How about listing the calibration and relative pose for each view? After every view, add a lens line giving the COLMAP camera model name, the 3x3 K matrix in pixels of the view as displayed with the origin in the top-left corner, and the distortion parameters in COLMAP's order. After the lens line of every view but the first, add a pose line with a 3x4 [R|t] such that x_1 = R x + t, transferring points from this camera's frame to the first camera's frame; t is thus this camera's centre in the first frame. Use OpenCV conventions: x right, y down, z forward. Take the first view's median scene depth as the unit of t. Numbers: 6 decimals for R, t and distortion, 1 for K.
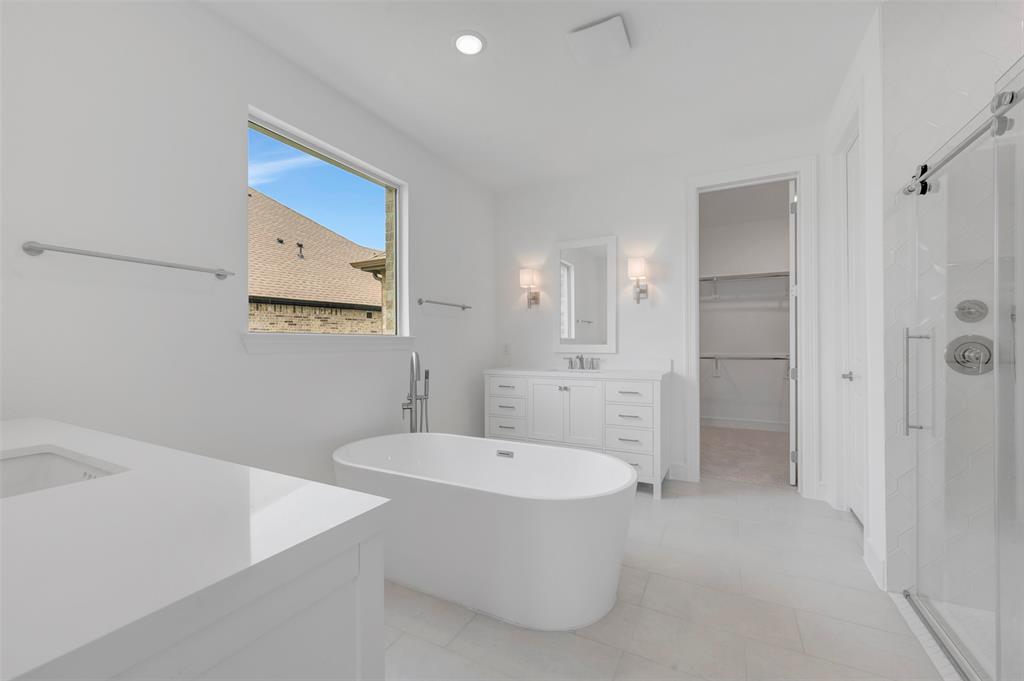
lens RADIAL K [[411.5, 0, 516.4], [0, 411.5, 342.6], [0, 0, 1]] dist [0.001945, -0.000867]
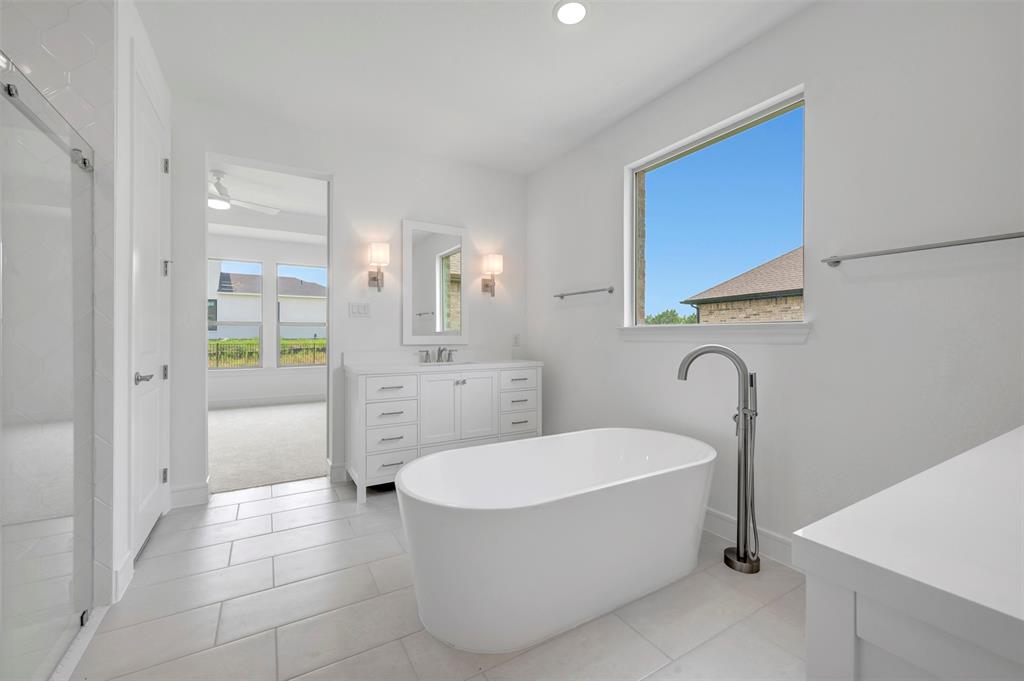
lens RADIAL K [[411.5, 0, 515.2], [0, 411.5, 334.9], [0, 0, 1]] dist [0.001945, -0.000867]
pose [[-0.522688, -0.001074, -0.852524, 0.460588], [-0.000037, 0.999999, -0.001237, 0.004509], [0.852524, -0.000615, -0.522687, 0.846962]]
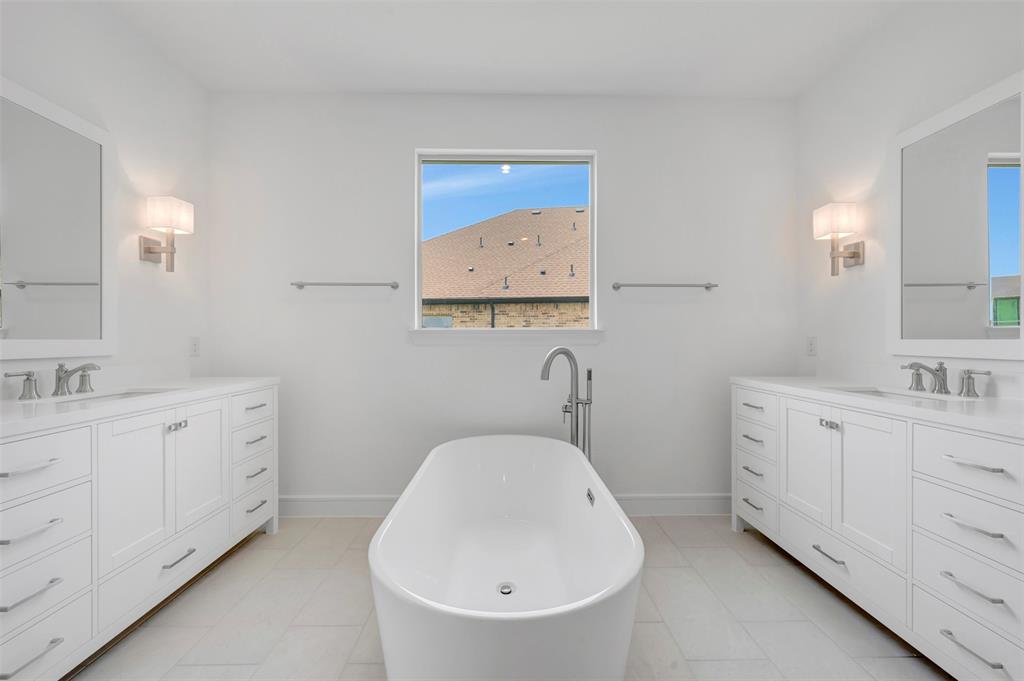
lens RADIAL K [[411.5, 0, 511.1], [0, 411.5, 339.8], [0, 0, 1]] dist [0.001945, -0.000867]
pose [[0.470390, 0.001210, -0.882458, 0.364259], [0.000346, 0.999999, 0.001556, 0.004881], [0.882458, -0.001038, 0.470389, 0.393653]]
